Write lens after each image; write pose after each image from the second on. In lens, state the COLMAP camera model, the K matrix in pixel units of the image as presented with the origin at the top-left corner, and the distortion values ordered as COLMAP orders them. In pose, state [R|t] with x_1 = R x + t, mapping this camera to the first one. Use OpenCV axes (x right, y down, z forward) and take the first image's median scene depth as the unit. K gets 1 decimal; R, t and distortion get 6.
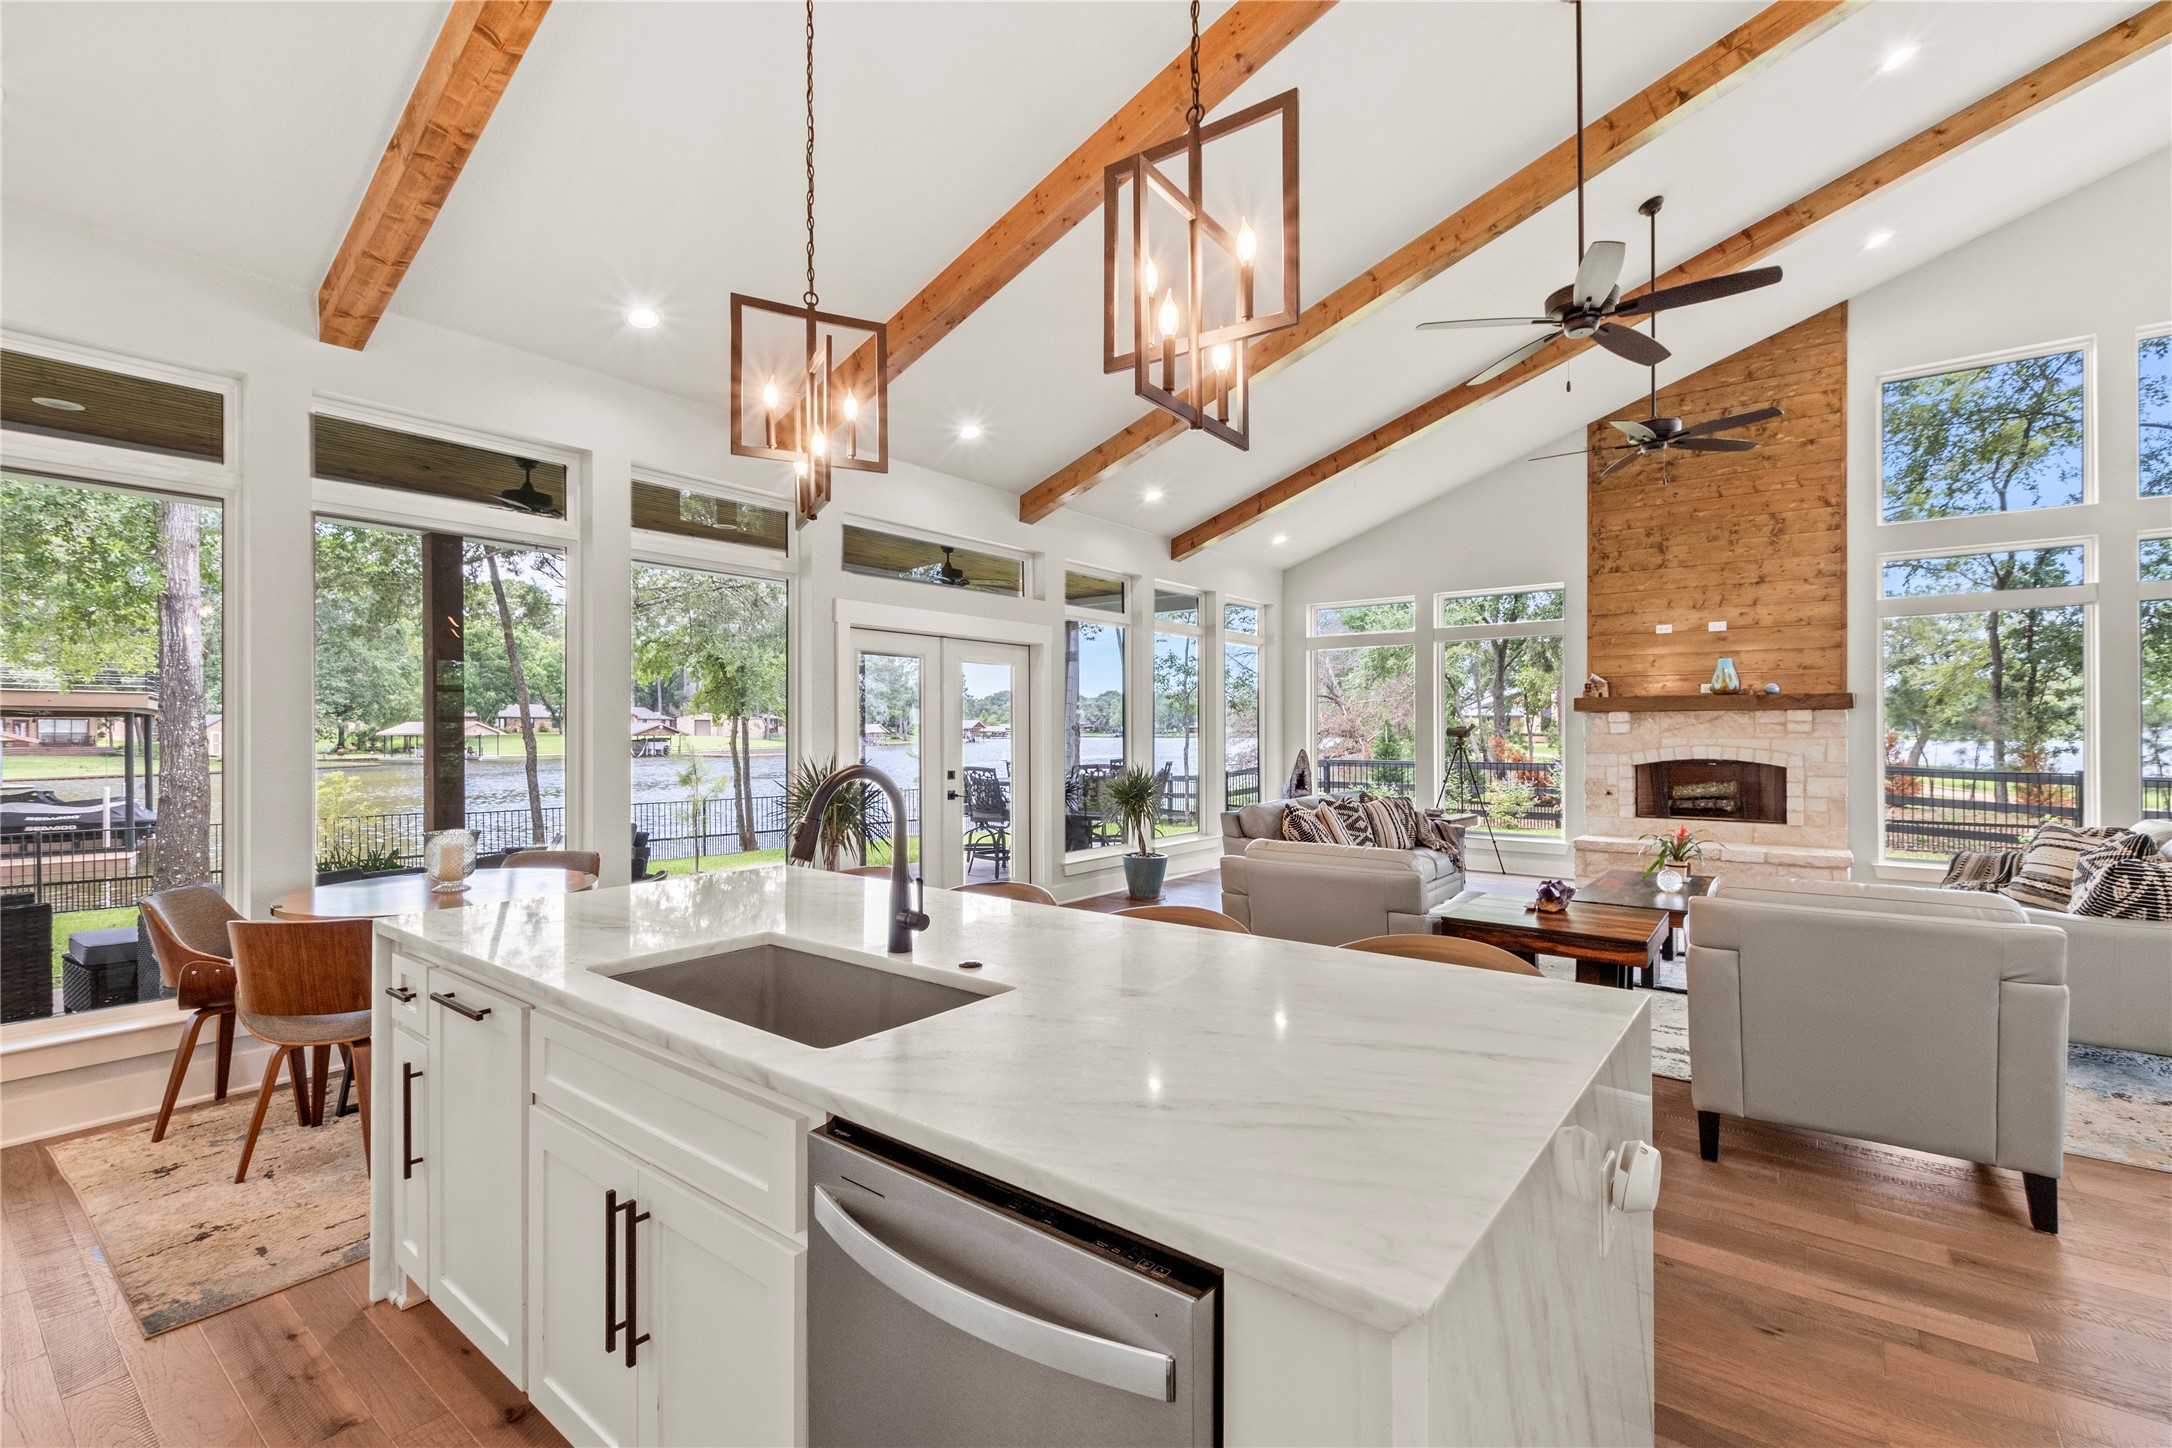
lens RADIAL K [[960.4, 0, 1092.6], [0, 960.4, 728.0], [0, 0, 1]] dist [0.001752, 0.000184]
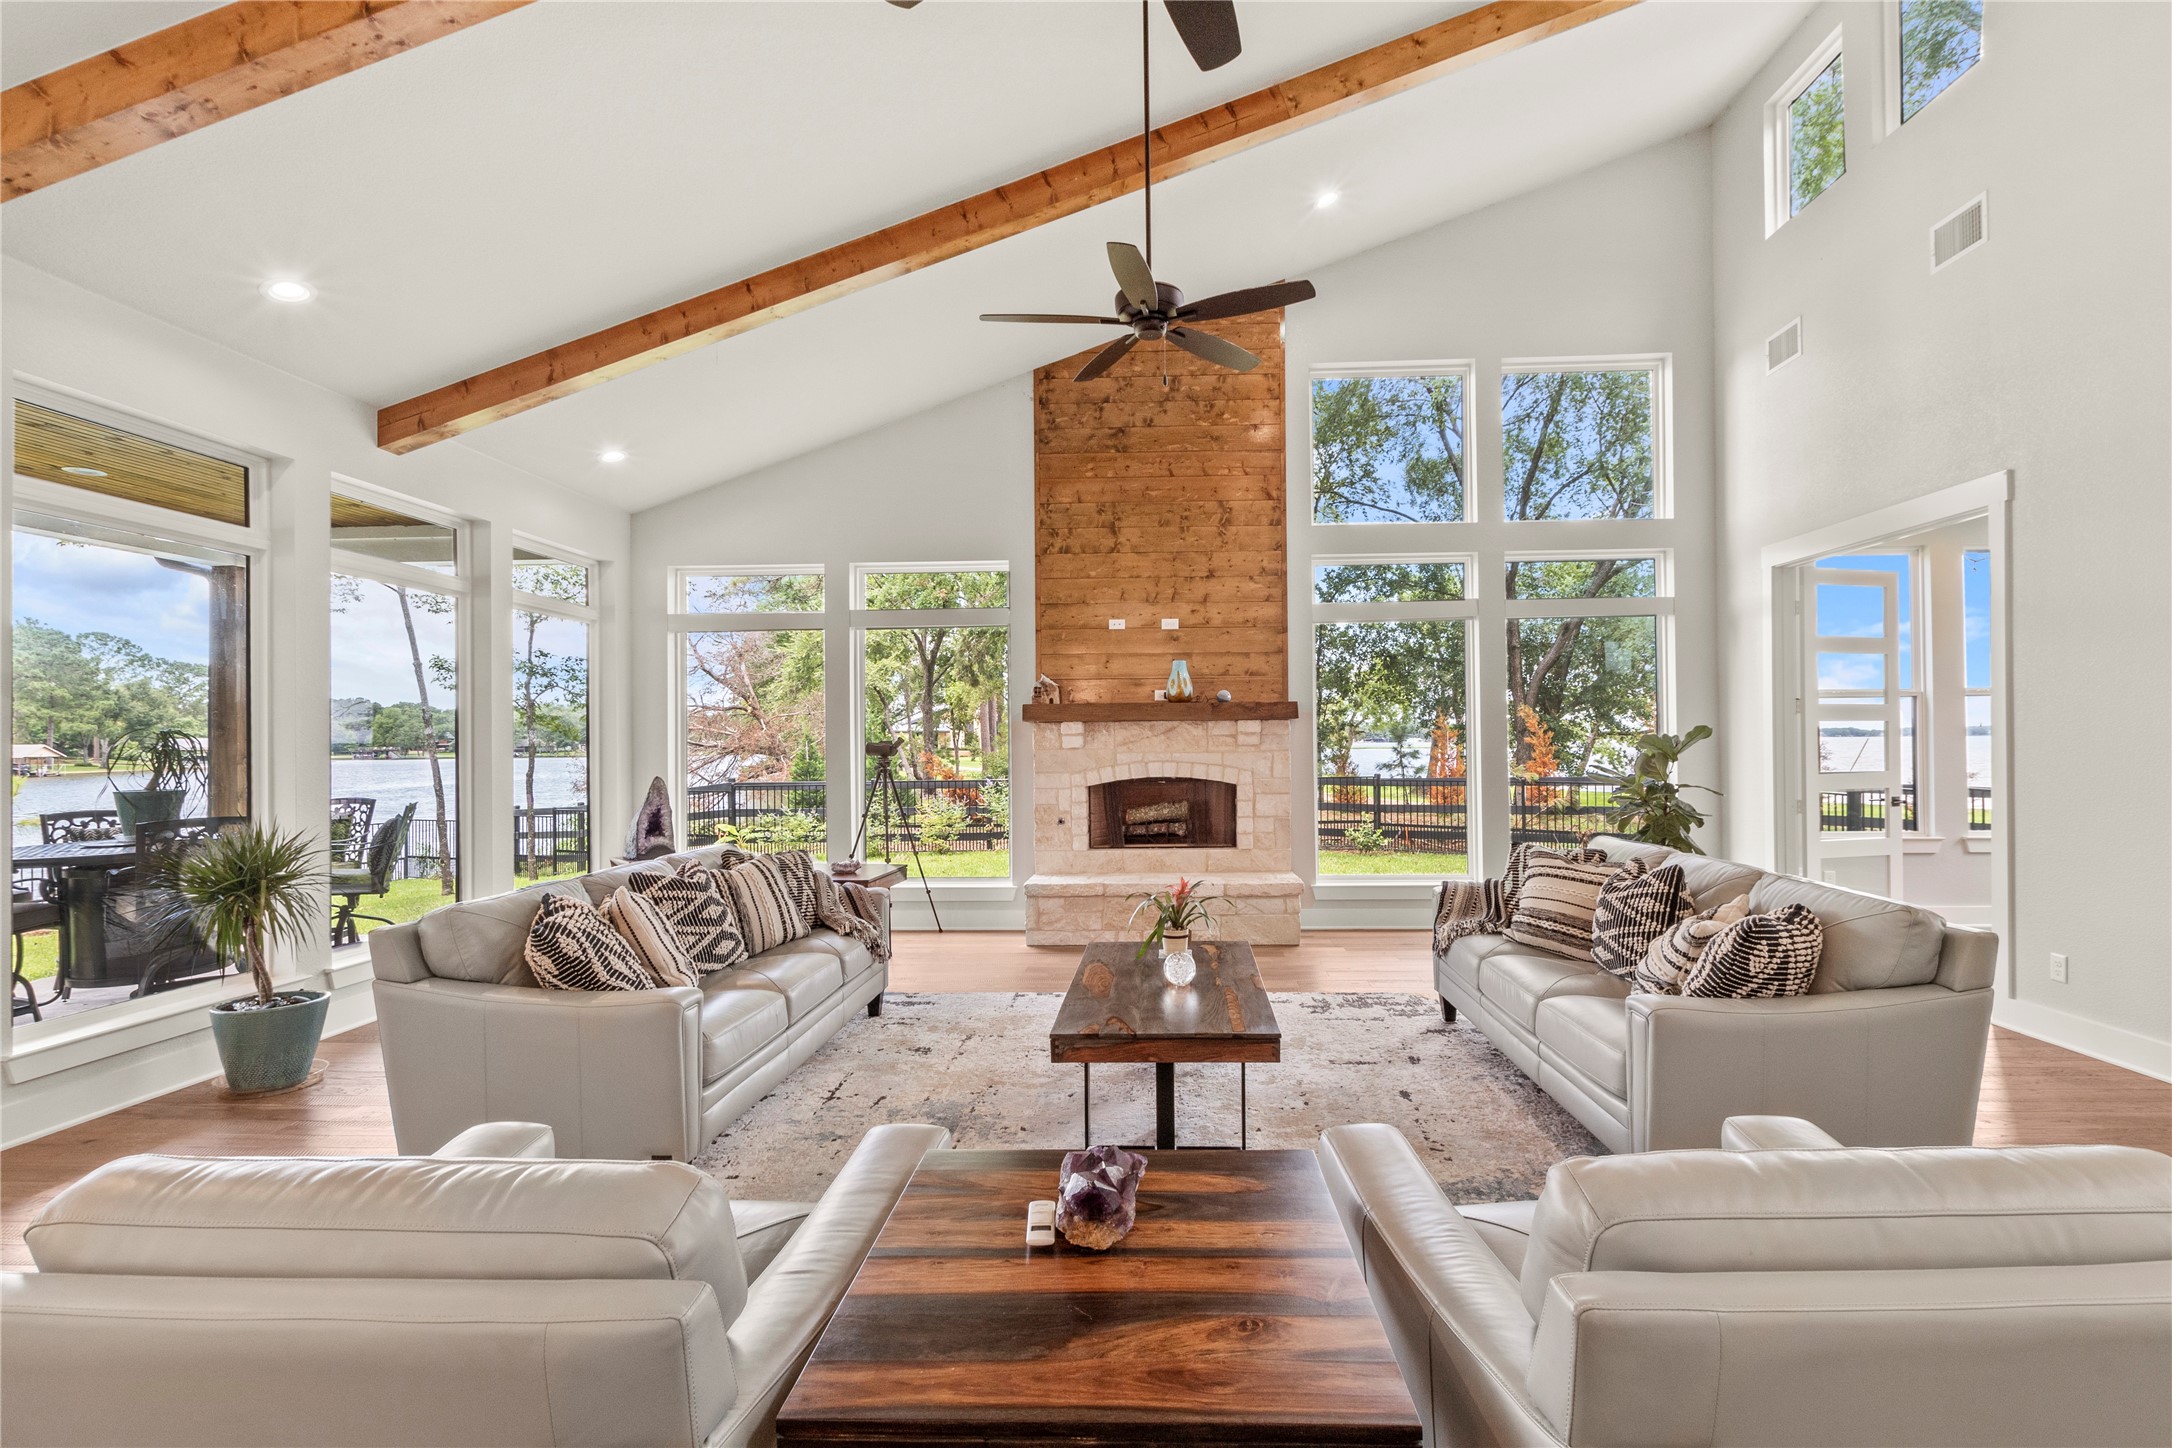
lens RADIAL K [[956.7, 0, 1150.3], [0, 956.7, 732.0], [0, 0, 1]] dist [0.002151, 0.000032]
pose [[0.808480, -0.000662, 0.588523, 0.124366], [0.007897, 0.999922, -0.009724, 0.000117], [-0.588470, 0.012509, 0.808422, 0.307289]]
